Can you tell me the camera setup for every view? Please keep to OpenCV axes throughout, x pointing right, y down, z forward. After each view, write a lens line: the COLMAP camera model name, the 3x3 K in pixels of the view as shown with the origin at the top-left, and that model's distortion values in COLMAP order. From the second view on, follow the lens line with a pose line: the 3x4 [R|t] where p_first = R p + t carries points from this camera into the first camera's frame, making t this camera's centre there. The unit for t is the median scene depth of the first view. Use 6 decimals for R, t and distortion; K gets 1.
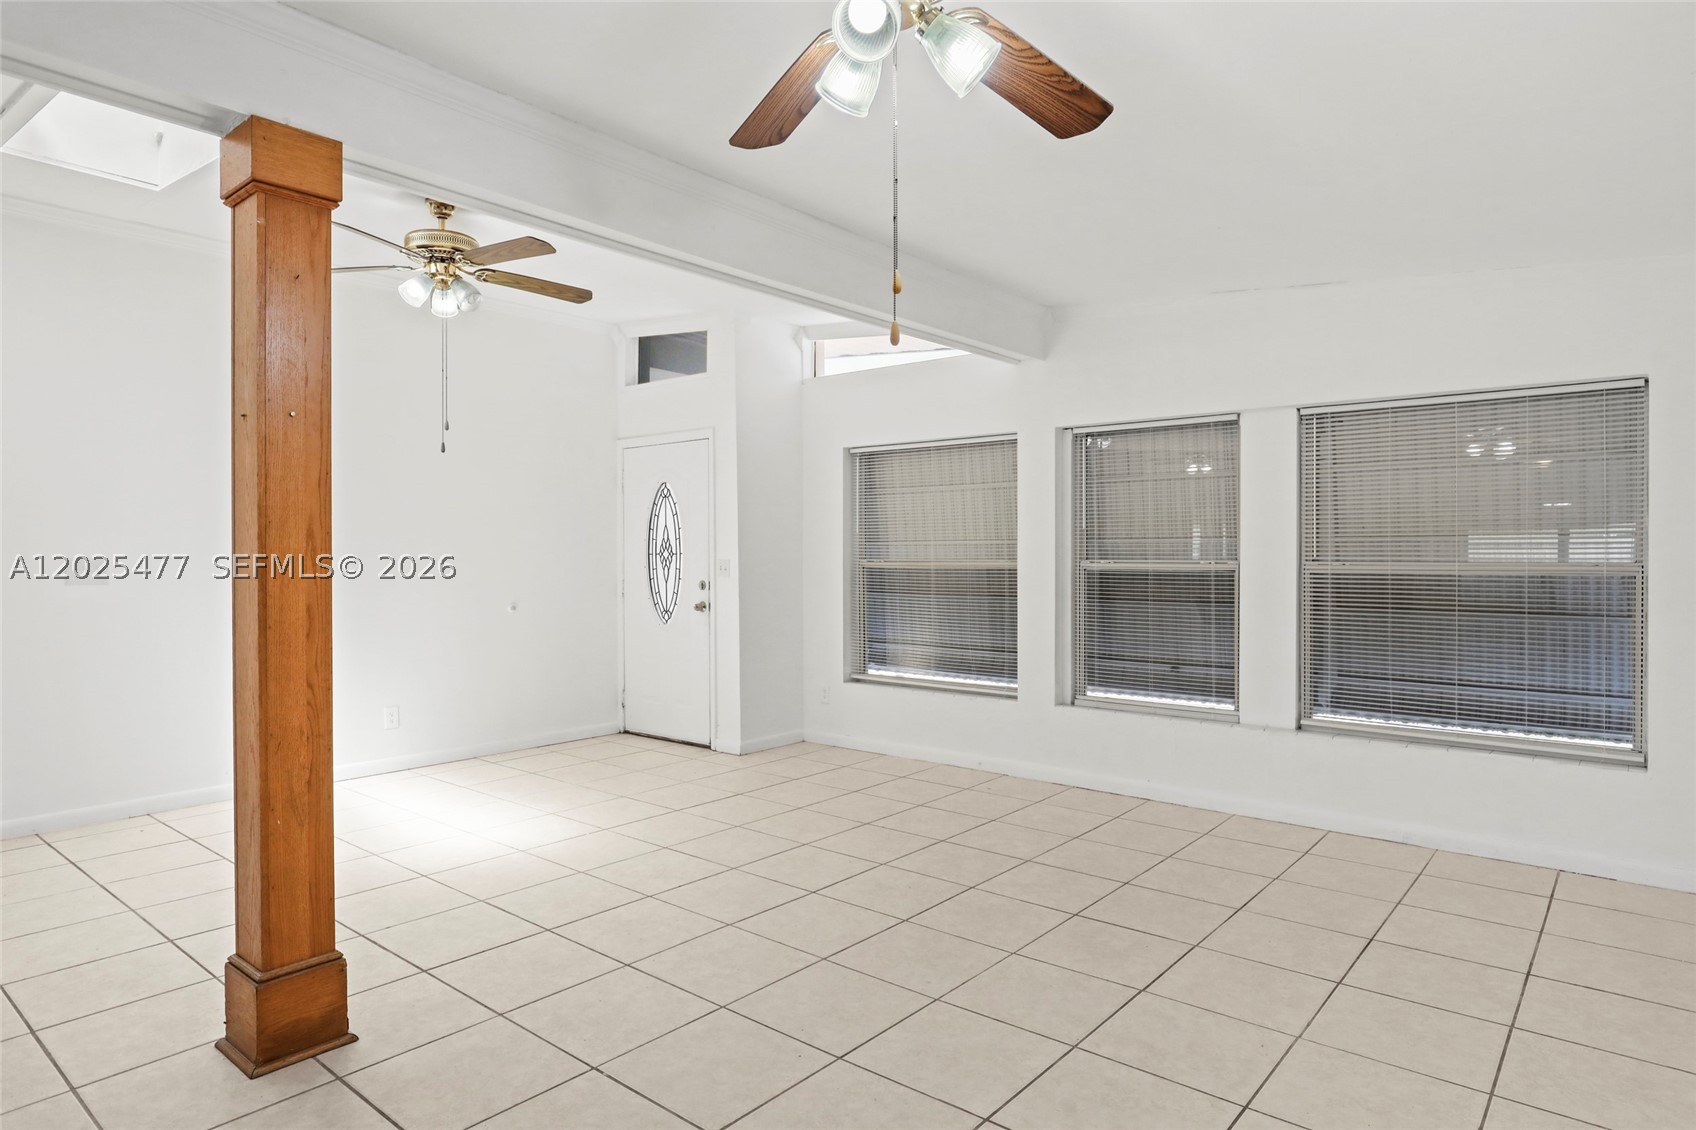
lens RADIAL K [[973.1, 0, 848.0], [0, 973.1, 565.0], [0, 0, 1]] dist [-0.005441, 0.000617]
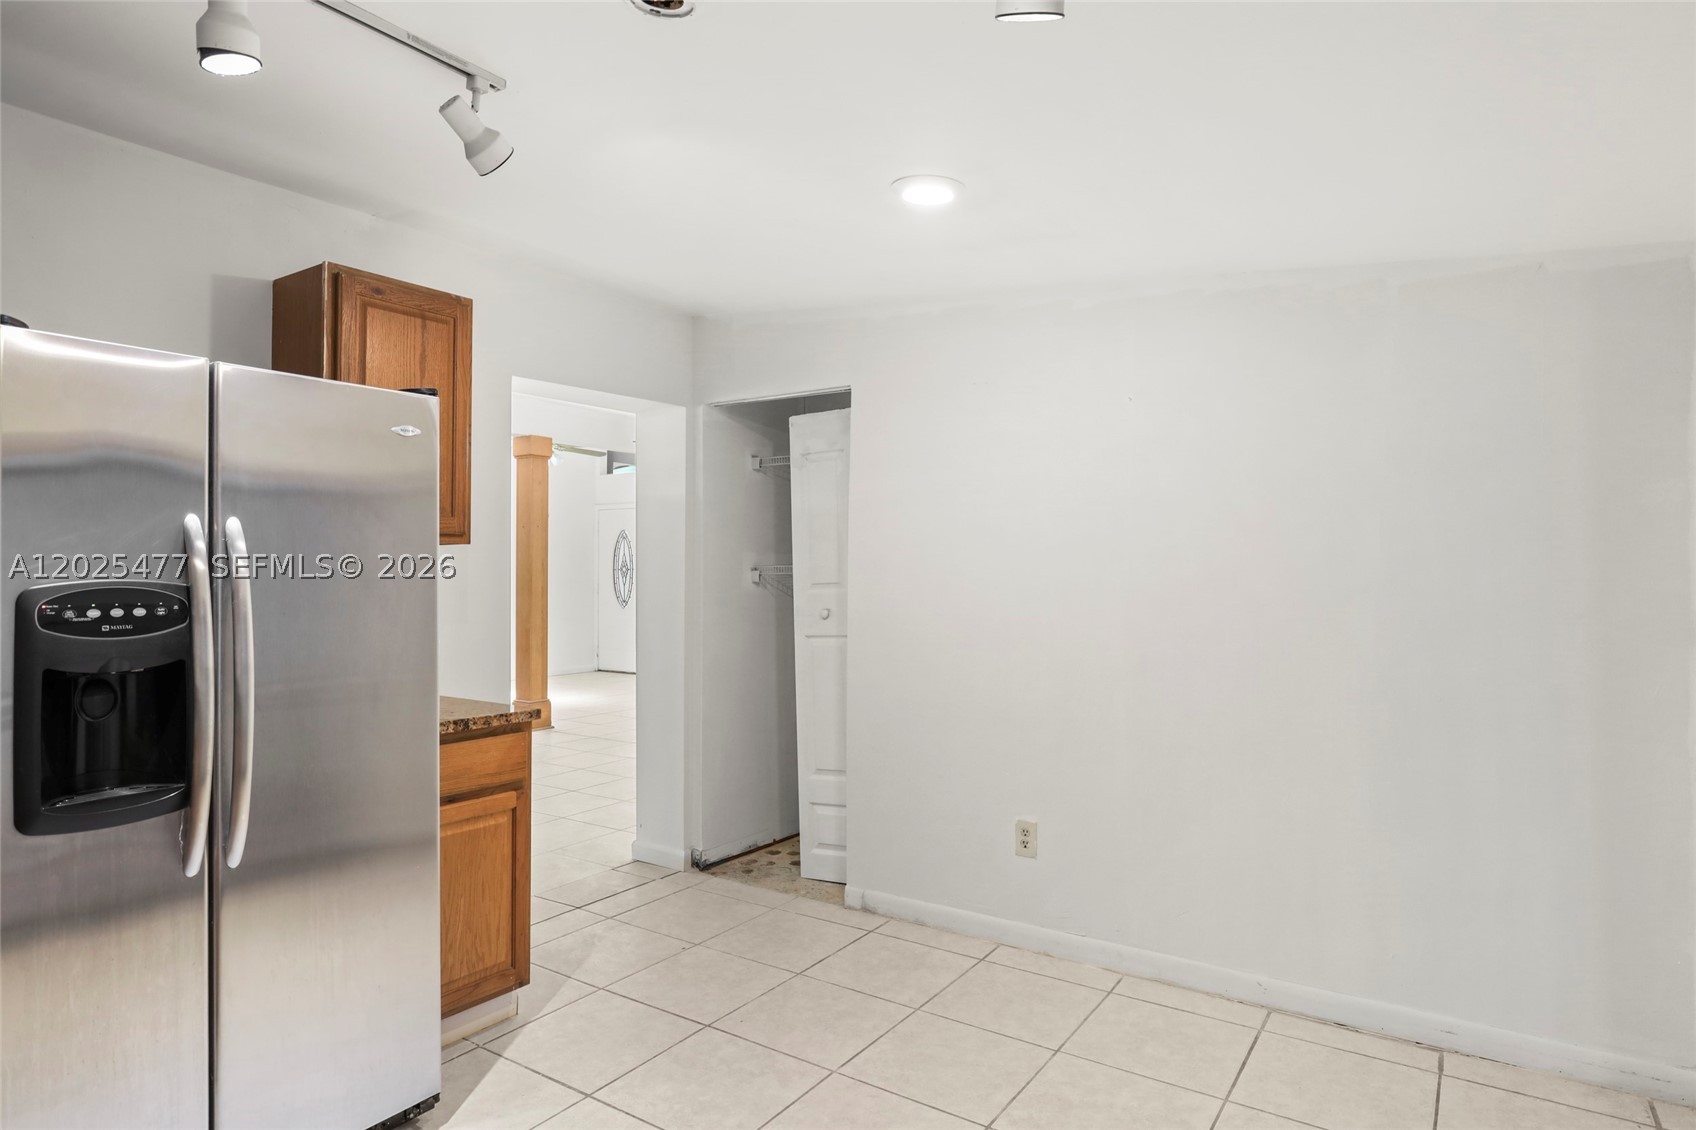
lens RADIAL K [[973.1, 0, 848.0], [0, 973.1, 565.0], [0, 0, 1]] dist [-0.005441, 0.000617]
pose [[0.994297, 0.002153, 0.106628, 0.034605], [-0.000665, 0.999902, -0.013981, 0.005191], [-0.106647, 0.013830, 0.994201, -0.871149]]
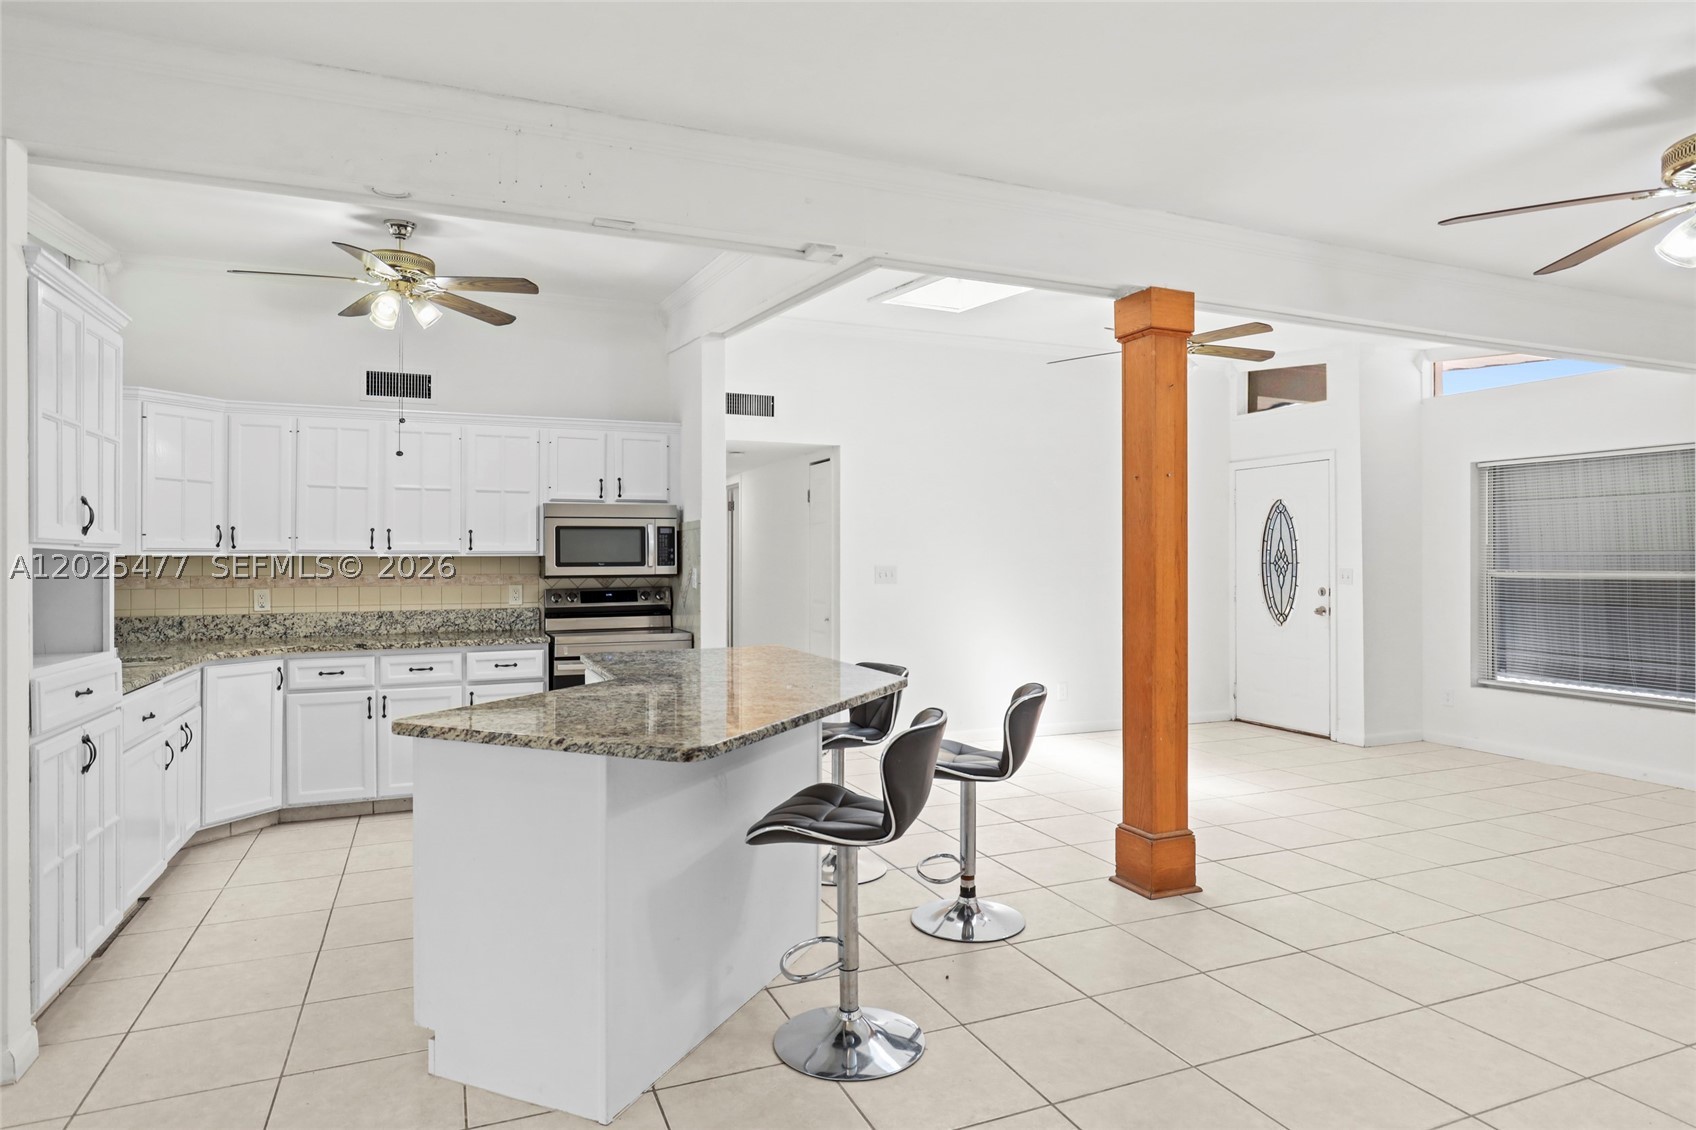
lens RADIAL K [[973.1, 0, 848.0], [0, 973.1, 565.0], [0, 0, 1]] dist [-0.005441, 0.000617]
pose [[0.889718, 0.004250, -0.456490, -0.124548], [-0.006975, 0.999966, -0.004284, -0.001118], [0.456457, 0.006996, 0.889718, -0.235090]]
